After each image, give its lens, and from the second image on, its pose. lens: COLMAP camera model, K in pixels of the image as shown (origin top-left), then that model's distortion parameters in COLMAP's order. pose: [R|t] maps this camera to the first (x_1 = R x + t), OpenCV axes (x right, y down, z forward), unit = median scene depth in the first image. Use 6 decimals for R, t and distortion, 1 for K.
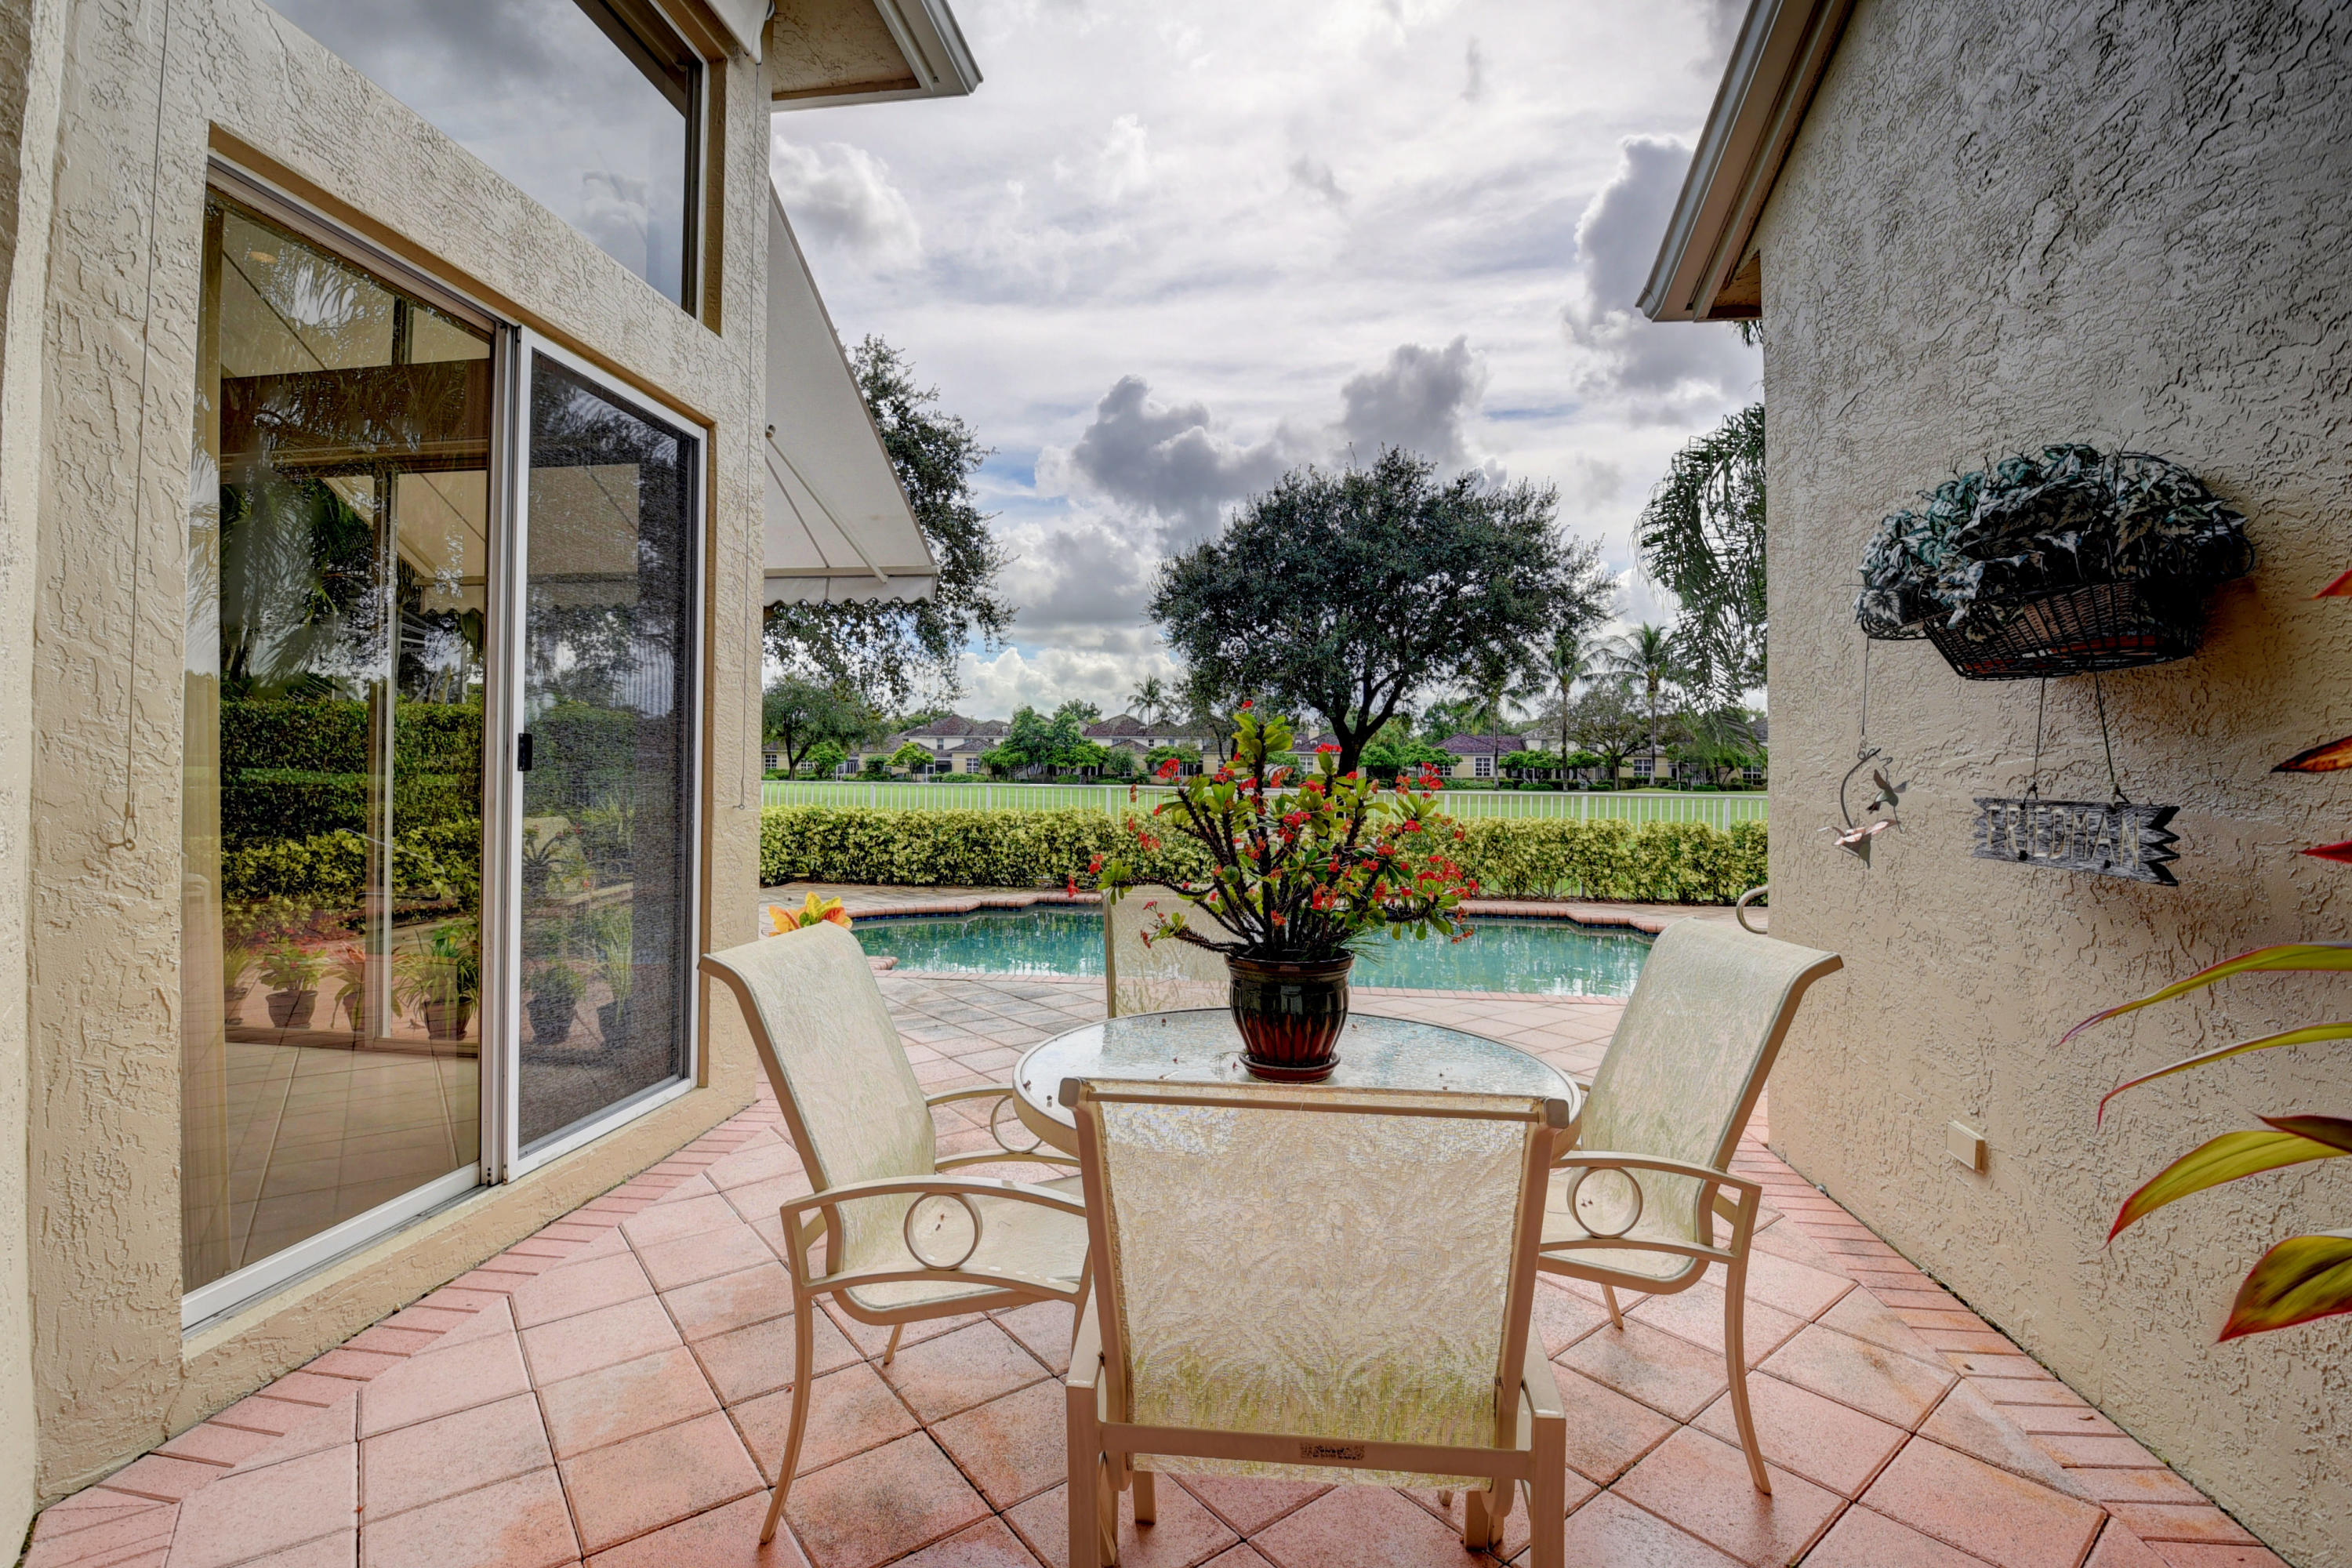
lens RADIAL K [[1048.6, 0, 1148.1], [0, 1048.6, 762.0], [0, 0, 1]] dist [-0.000951, -0.014058]
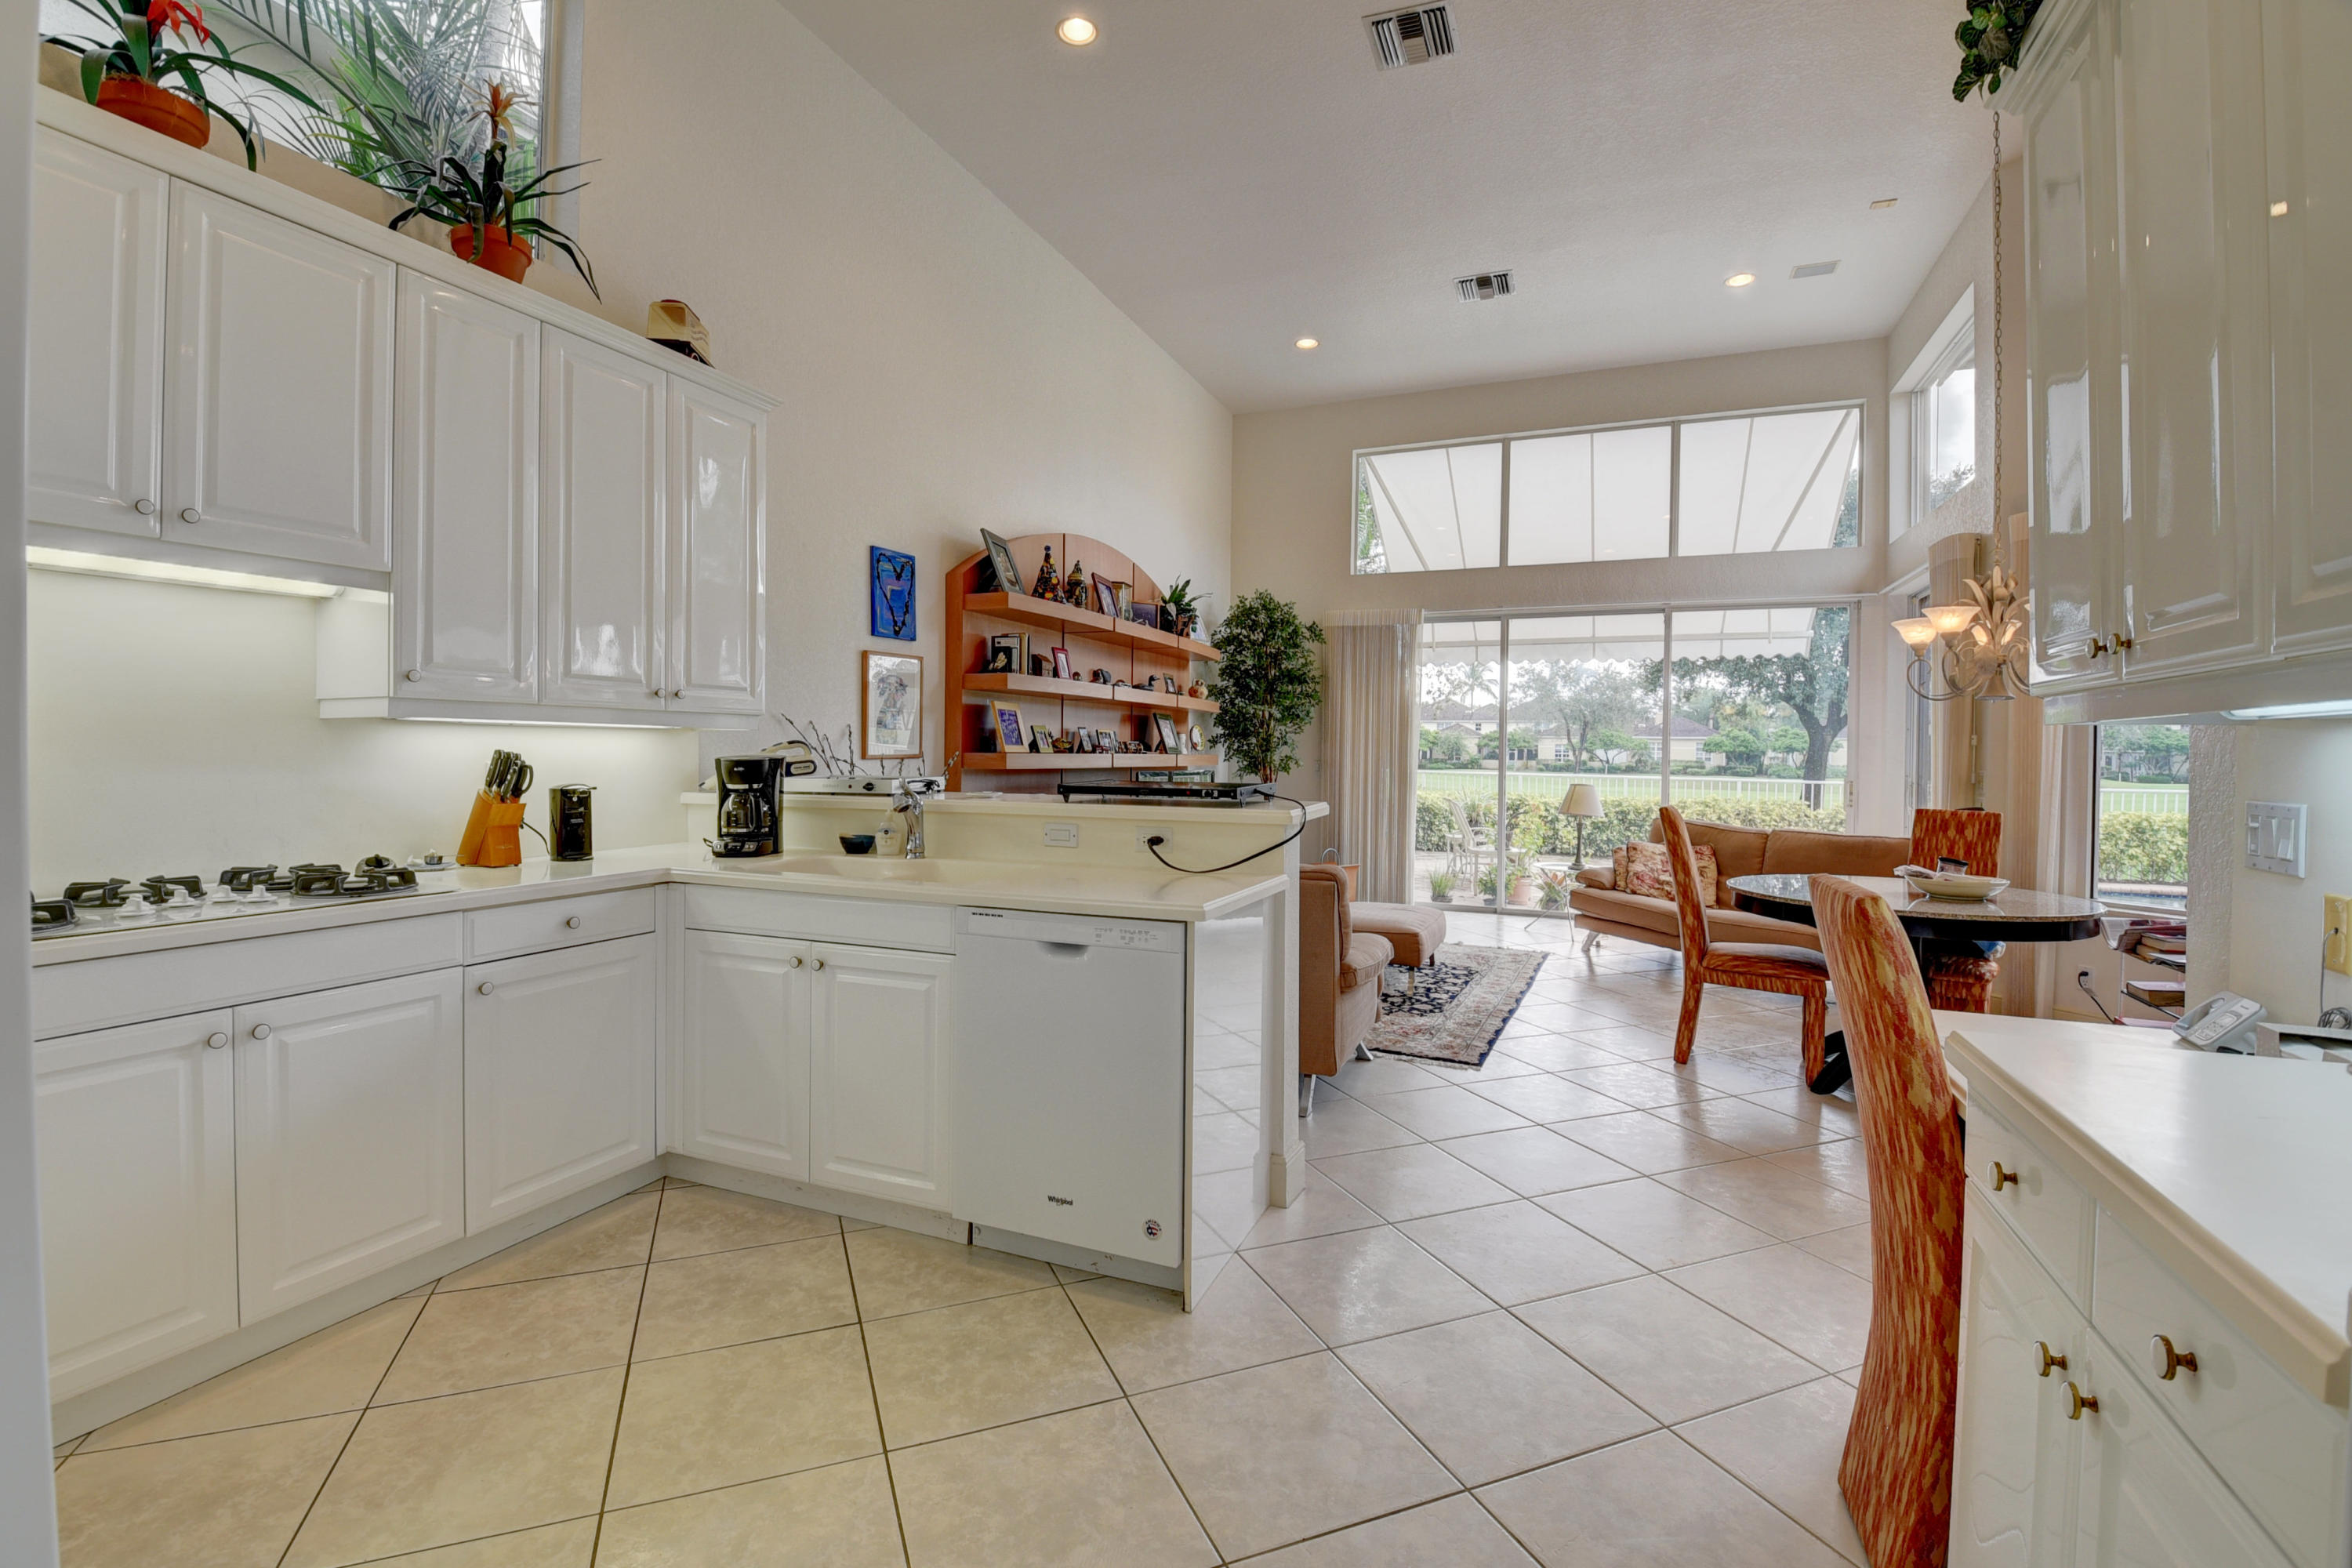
lens RADIAL K [[1046.4, 0, 1142.4], [0, 1046.4, 759.3], [0, 0, 1]] dist [0.001254, -0.009264]
pose [[0.964377, 0.006234, -0.264457, -0.175204], [-0.002342, 0.999884, 0.015030, -0.007299], [0.264520, -0.013875, 0.964280, -0.159723]]
